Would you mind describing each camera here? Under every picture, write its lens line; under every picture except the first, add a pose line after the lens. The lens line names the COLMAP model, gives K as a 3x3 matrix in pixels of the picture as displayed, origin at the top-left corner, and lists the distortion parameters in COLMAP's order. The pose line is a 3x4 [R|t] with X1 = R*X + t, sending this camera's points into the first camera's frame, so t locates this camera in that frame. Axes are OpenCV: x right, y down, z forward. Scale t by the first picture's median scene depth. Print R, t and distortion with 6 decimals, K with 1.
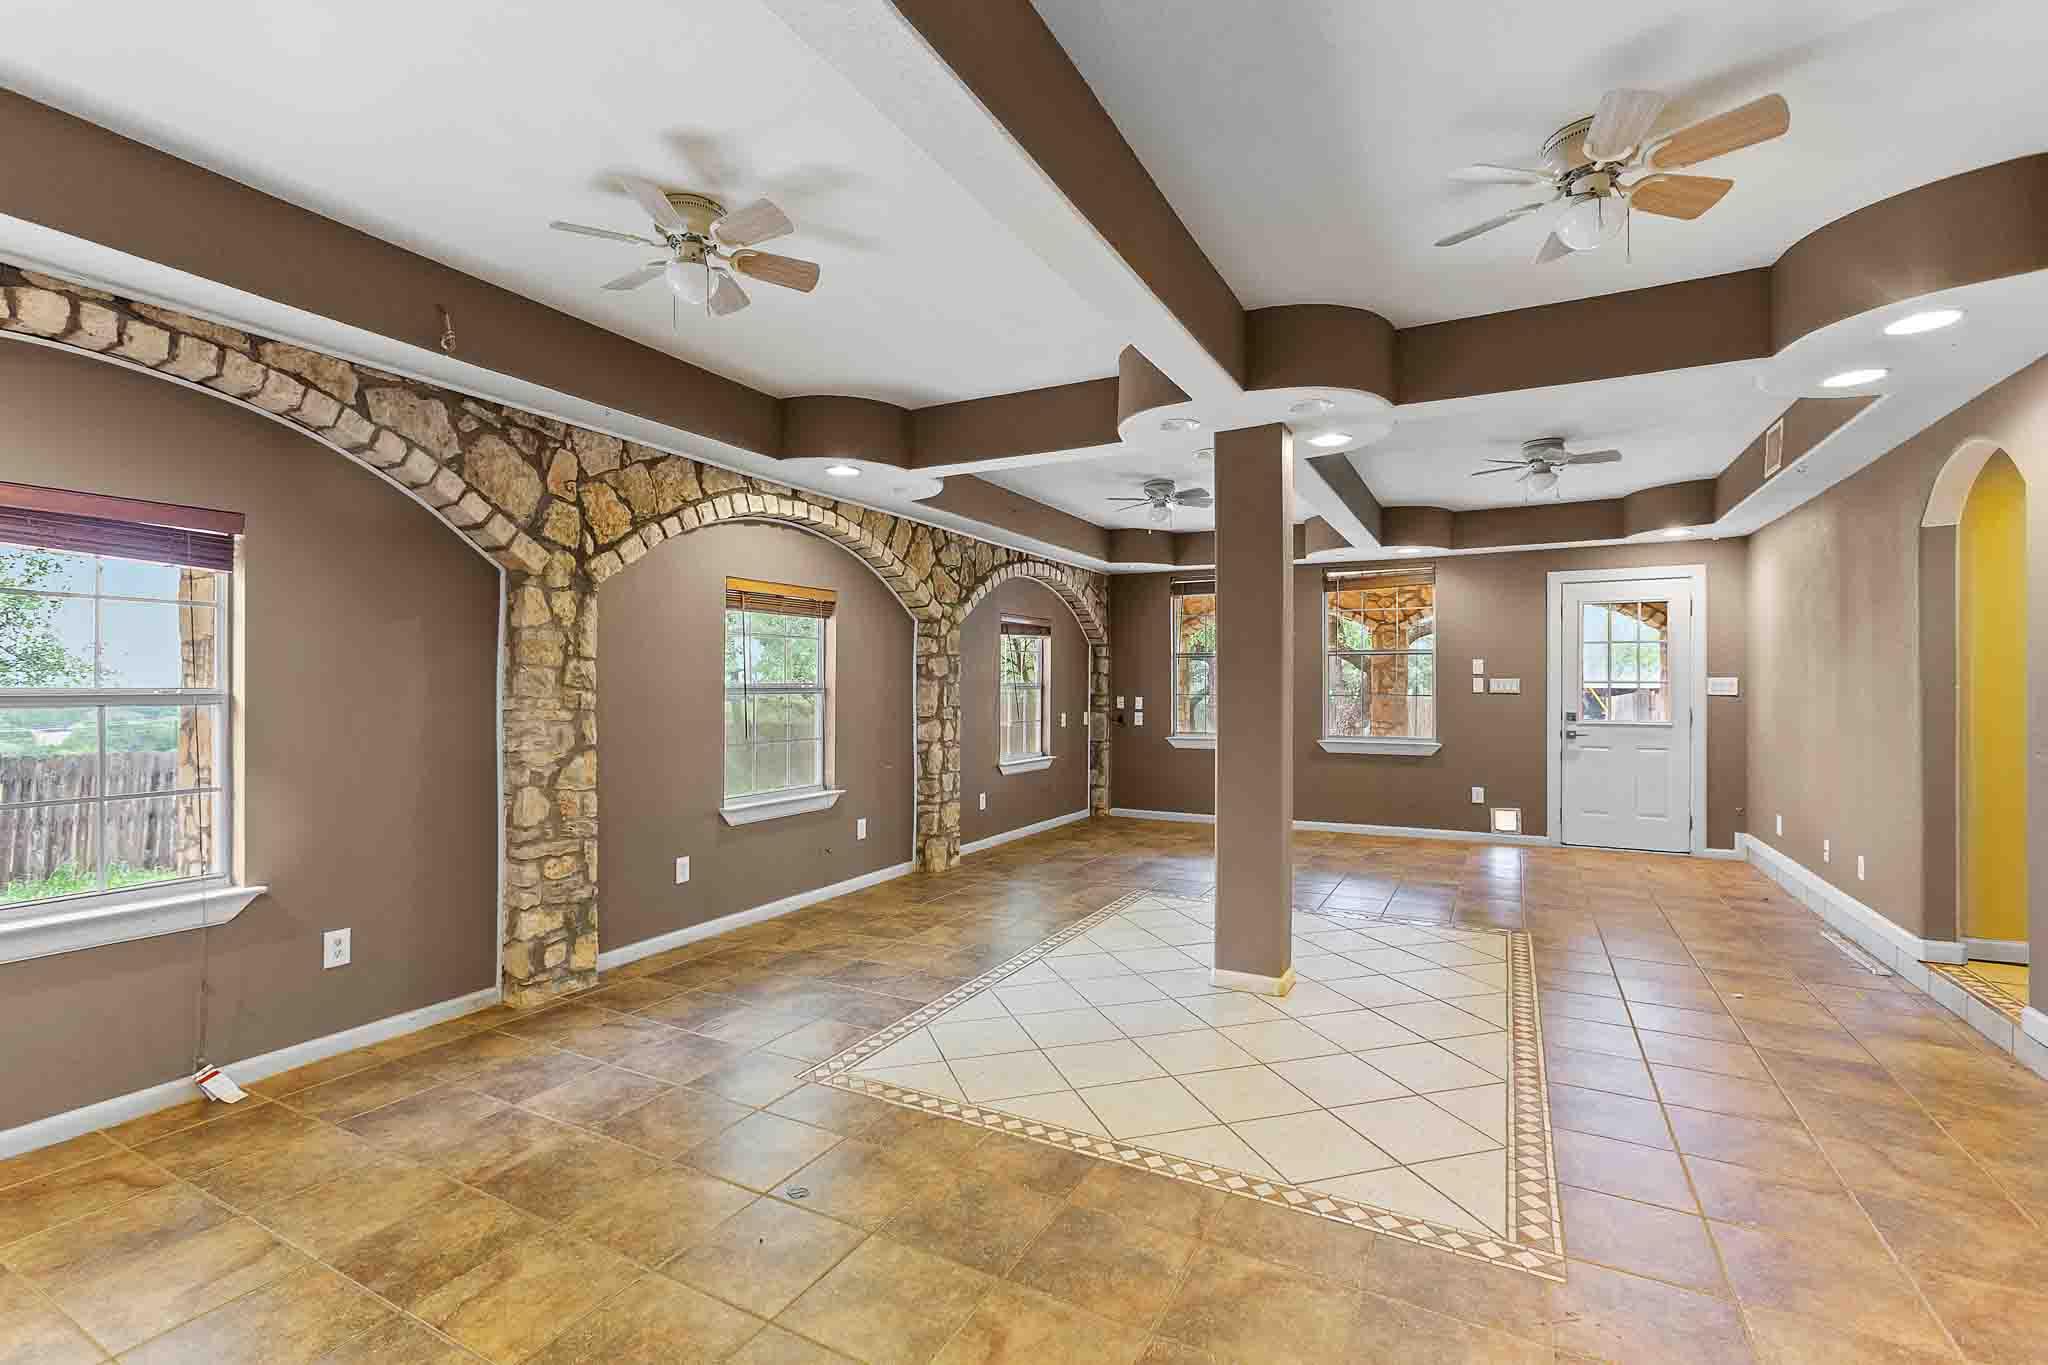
lens RADIAL K [[922.3, 0, 1026.8], [0, 922.3, 671.0], [0, 0, 1]] dist [-0.002163, 0.000924]
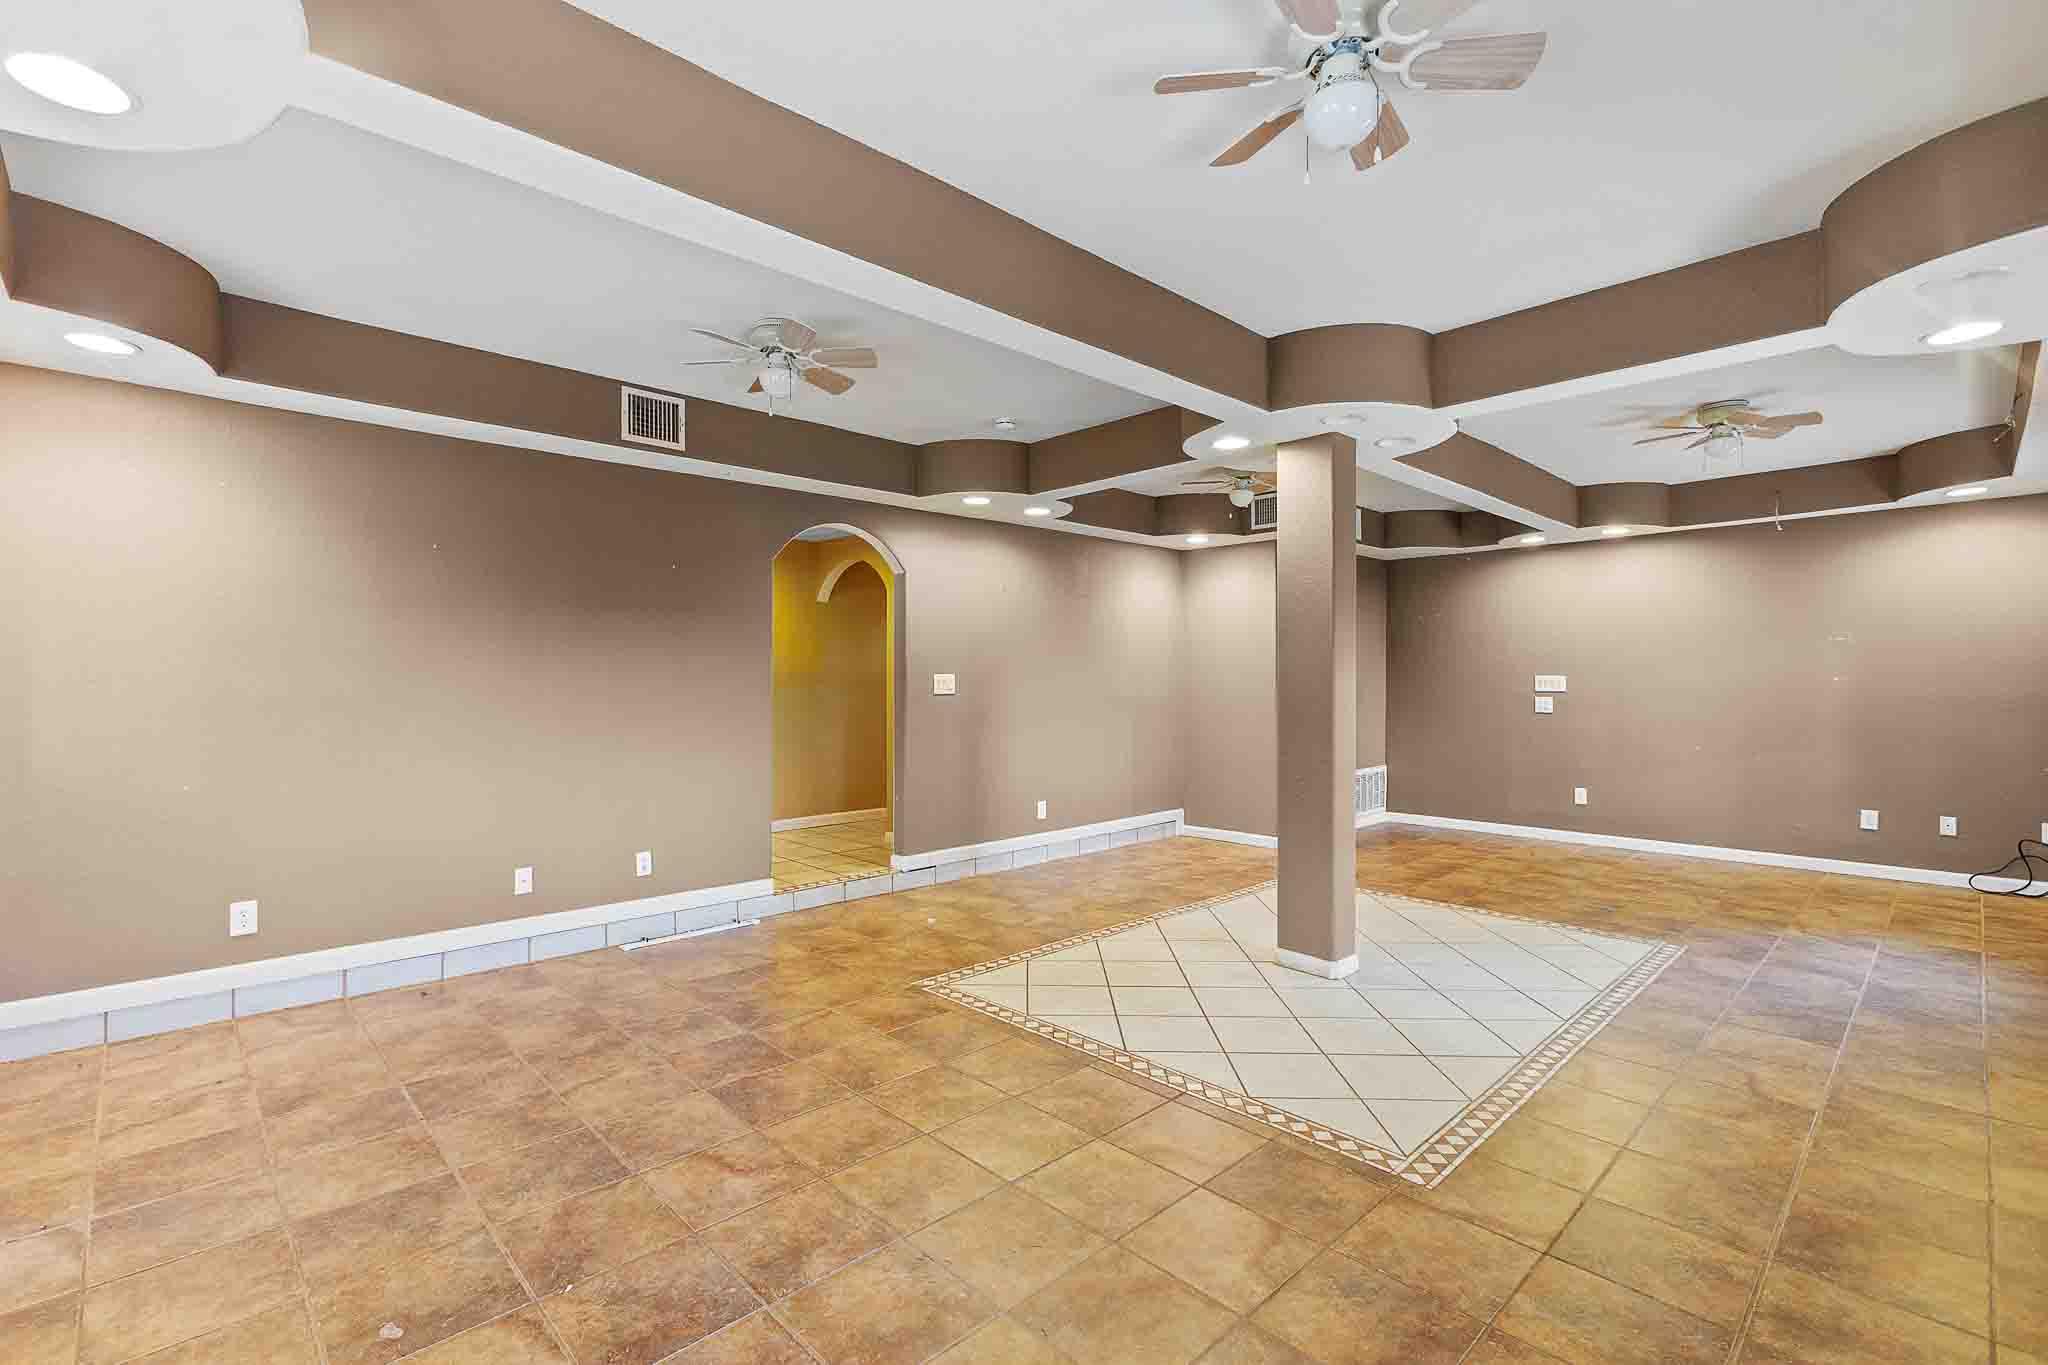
lens RADIAL K [[922.3, 0, 1017.9], [0, 922.3, 697.4], [0, 0, 1]] dist [-0.002163, 0.000924]
pose [[0.948030, -0.002266, -0.318173, 0.229329], [0.013339, 0.999379, 0.032629, -0.000960], [0.317901, -0.035177, 0.947471, -0.122249]]
